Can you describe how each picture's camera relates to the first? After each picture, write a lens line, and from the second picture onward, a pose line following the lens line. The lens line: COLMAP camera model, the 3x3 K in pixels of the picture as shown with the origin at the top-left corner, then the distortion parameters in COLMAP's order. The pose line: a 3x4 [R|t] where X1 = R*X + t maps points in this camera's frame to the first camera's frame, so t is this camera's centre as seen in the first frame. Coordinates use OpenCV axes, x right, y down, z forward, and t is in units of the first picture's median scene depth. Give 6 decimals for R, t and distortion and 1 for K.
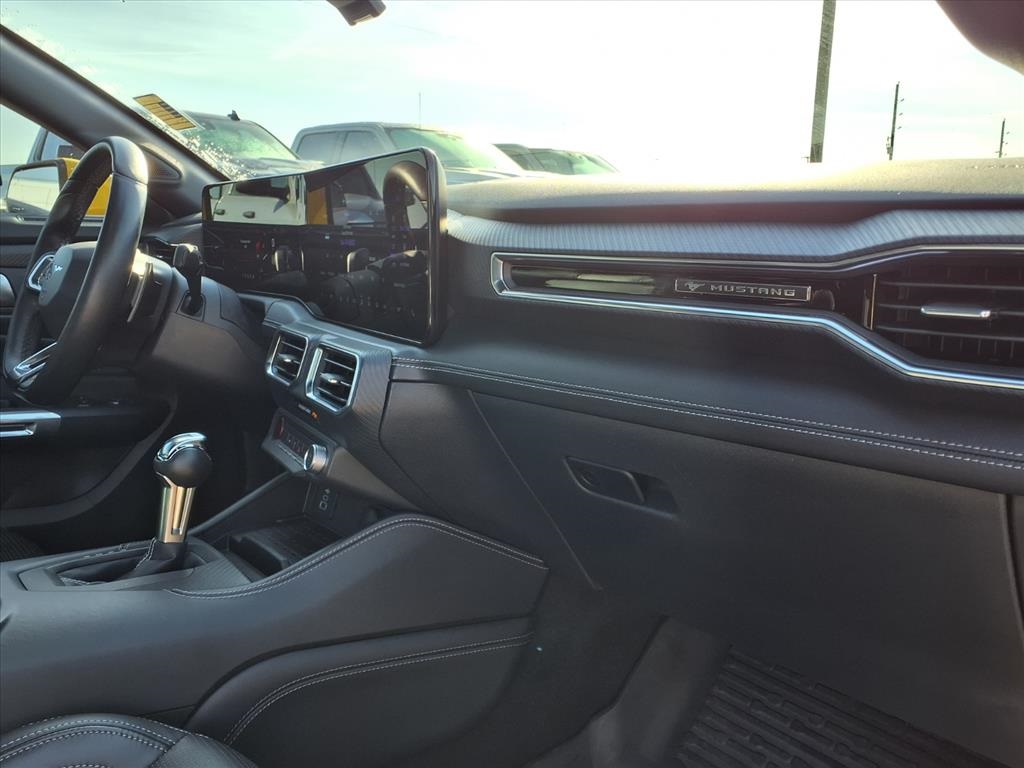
lens RADIAL K [[804.2, 0, 514.6], [0, 804.2, 382.3], [0, 0, 1]] dist [0.019597, -0.033536]
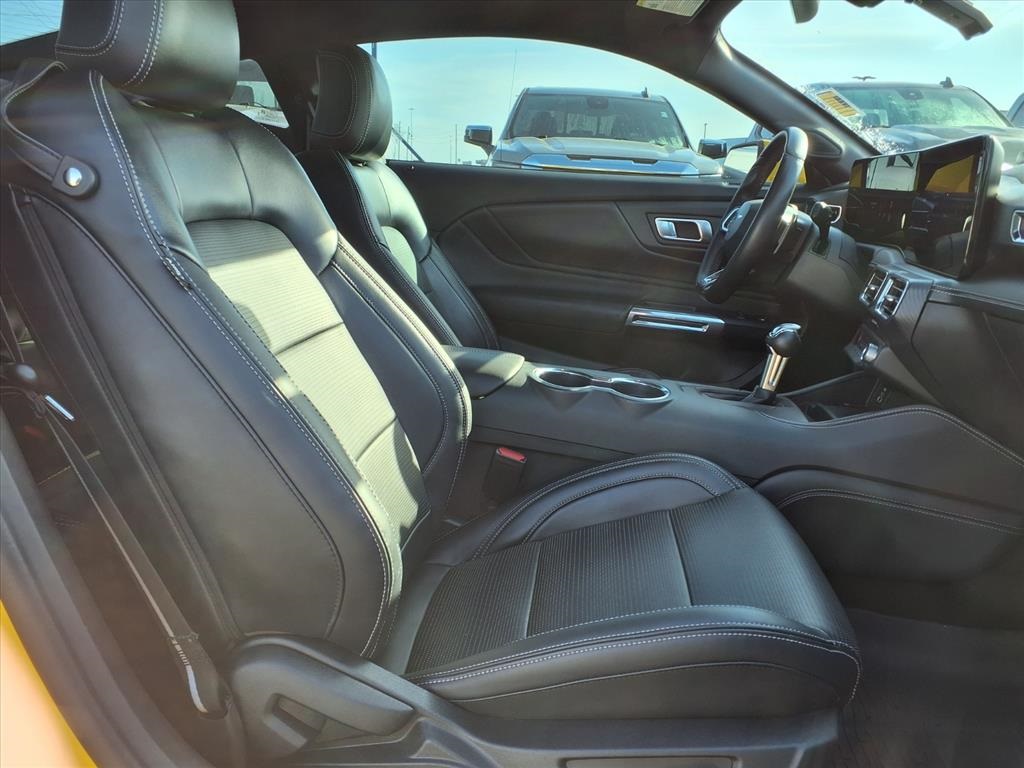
lens RADIAL K [[804.2, 0, 517.7], [0, 804.2, 388.6], [0, 0, 1]] dist [0.019597, -0.033536]
pose [[0.699181, 0.190246, -0.689168, 0.254575], [-0.160669, 0.981100, 0.107831, 0.082364], [0.696657, 0.035334, 0.716533, -0.375190]]
